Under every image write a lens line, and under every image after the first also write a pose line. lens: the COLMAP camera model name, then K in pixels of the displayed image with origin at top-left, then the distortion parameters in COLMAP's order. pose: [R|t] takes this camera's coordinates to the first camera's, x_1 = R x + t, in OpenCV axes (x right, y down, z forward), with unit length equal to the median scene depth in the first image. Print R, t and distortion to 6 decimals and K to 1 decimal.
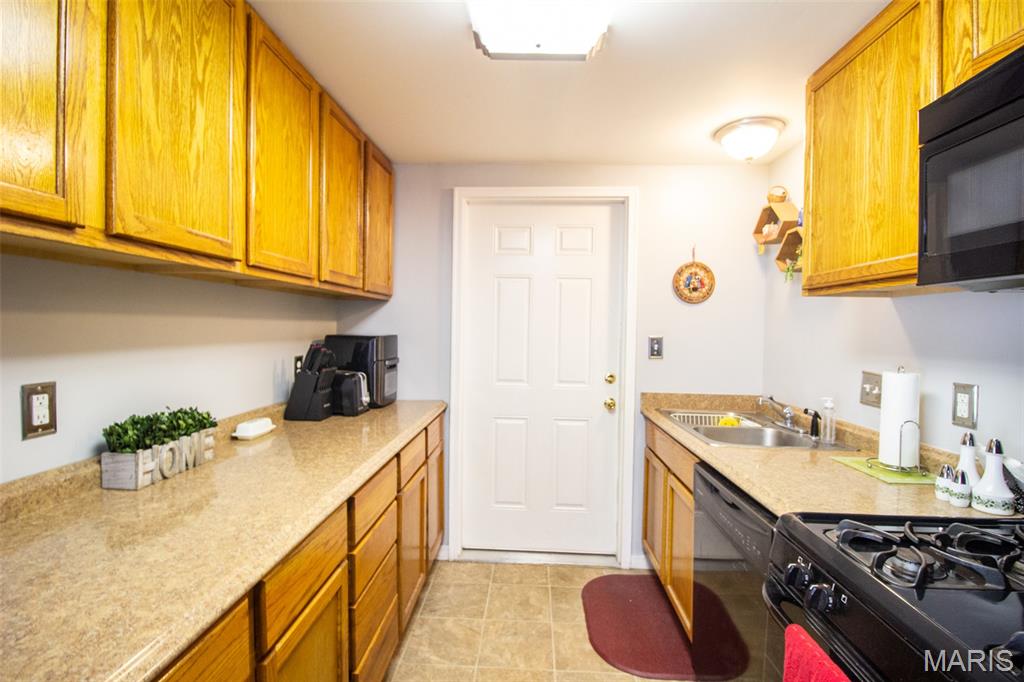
lens RADIAL K [[471.9, 0, 512.0], [0, 471.9, 341.0], [0, 0, 1]] dist [0.000428, -0.013837]
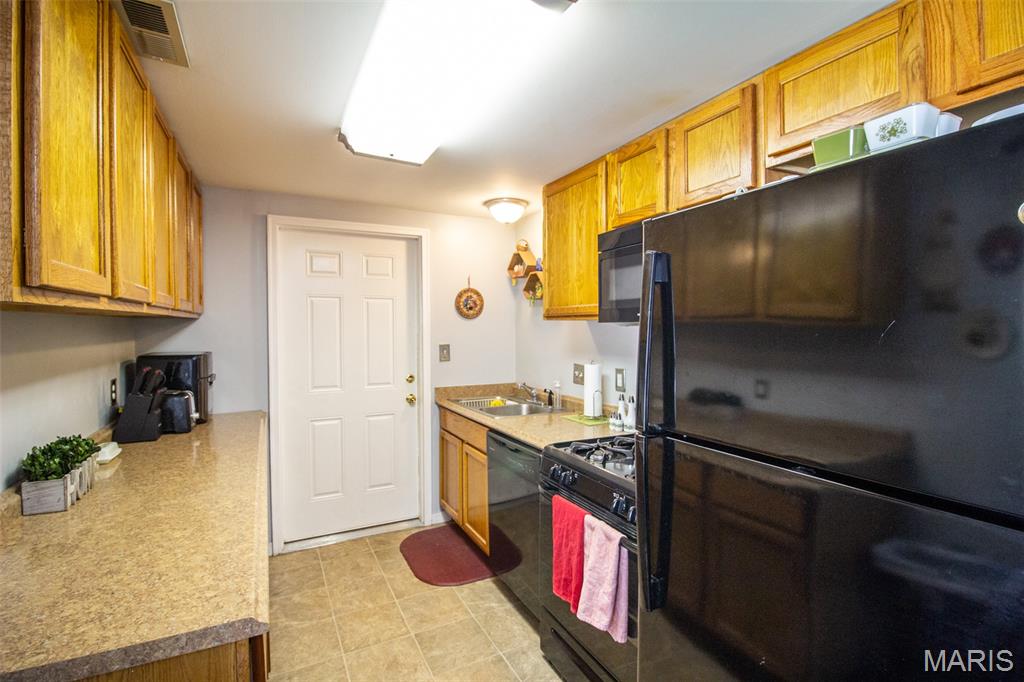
lens RADIAL K [[471.9, 0, 512.0], [0, 471.9, 341.0], [0, 0, 1]] dist [0.000428, -0.013837]
pose [[0.863342, -0.033781, 0.503488, -0.260518], [0.029805, 0.999428, 0.015950, -0.045261], [-0.503739, 0.001236, 0.863855, -0.307236]]
